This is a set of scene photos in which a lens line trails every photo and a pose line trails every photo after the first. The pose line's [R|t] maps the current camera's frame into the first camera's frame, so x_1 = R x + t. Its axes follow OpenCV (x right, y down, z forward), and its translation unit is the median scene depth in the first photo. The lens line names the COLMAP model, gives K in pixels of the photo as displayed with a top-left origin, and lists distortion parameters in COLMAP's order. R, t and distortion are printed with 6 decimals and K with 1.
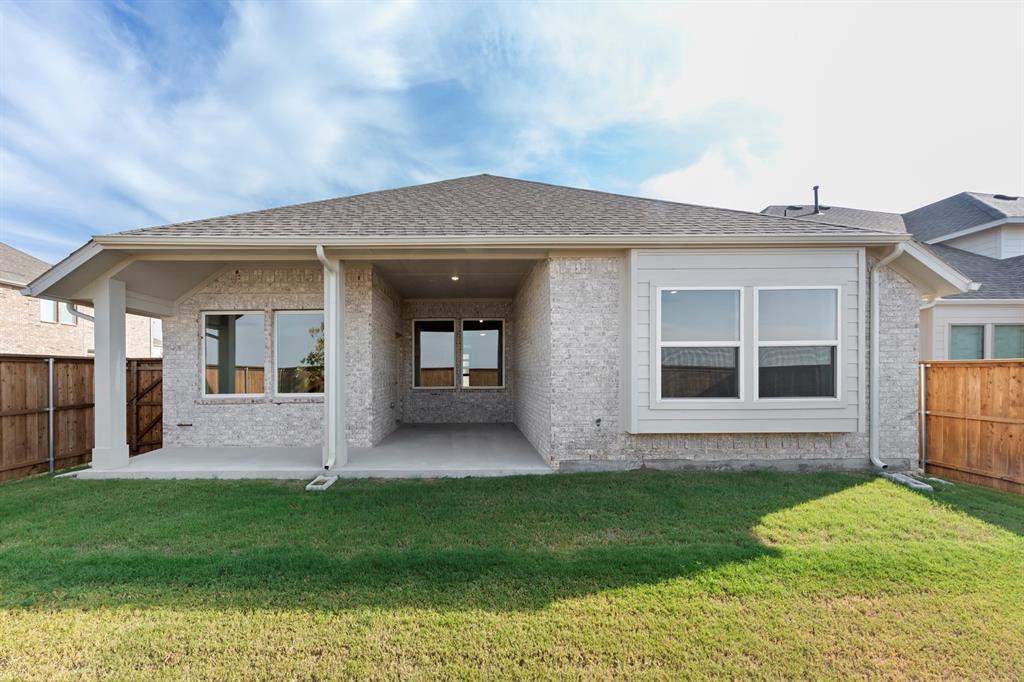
lens RADIAL K [[354.9, 0, 512.4], [0, 354.9, 359.3], [0, 0, 1]] dist [0.000023, 0.000001]
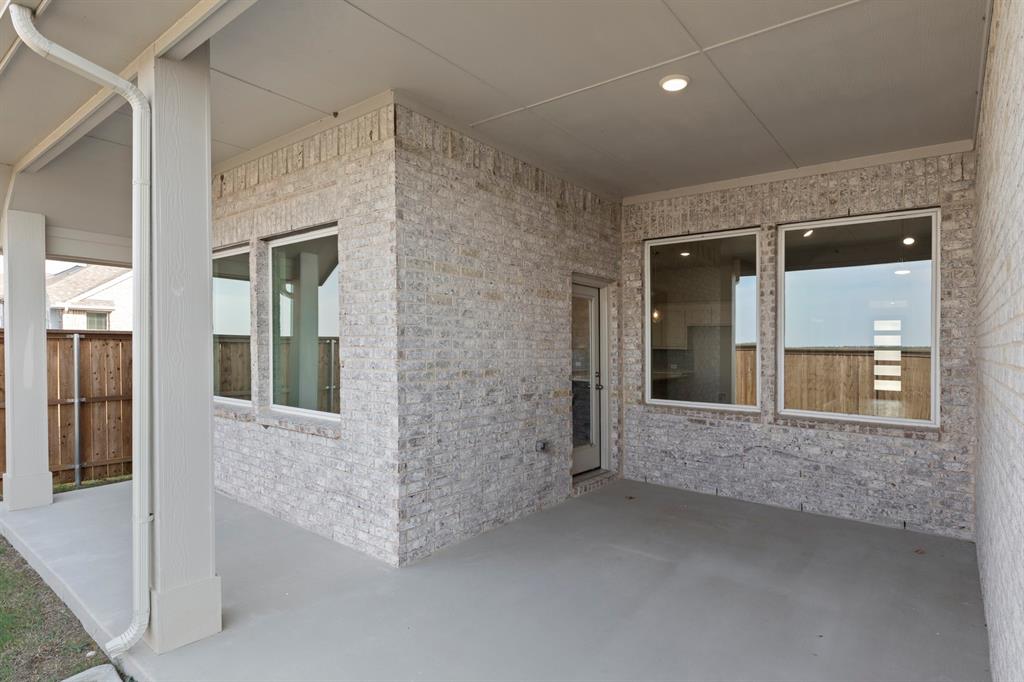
lens RADIAL K [[495.5, 0, 509.8], [0, 495.5, 329.8], [0, 0, 1]] dist [0.003070, 0.000084]
pose [[0.673968, 0.004438, -0.738748, 0.084667], [-0.001942, 0.999989, 0.004236, -0.013186], [0.738758, -0.001420, 0.673969, 0.738153]]
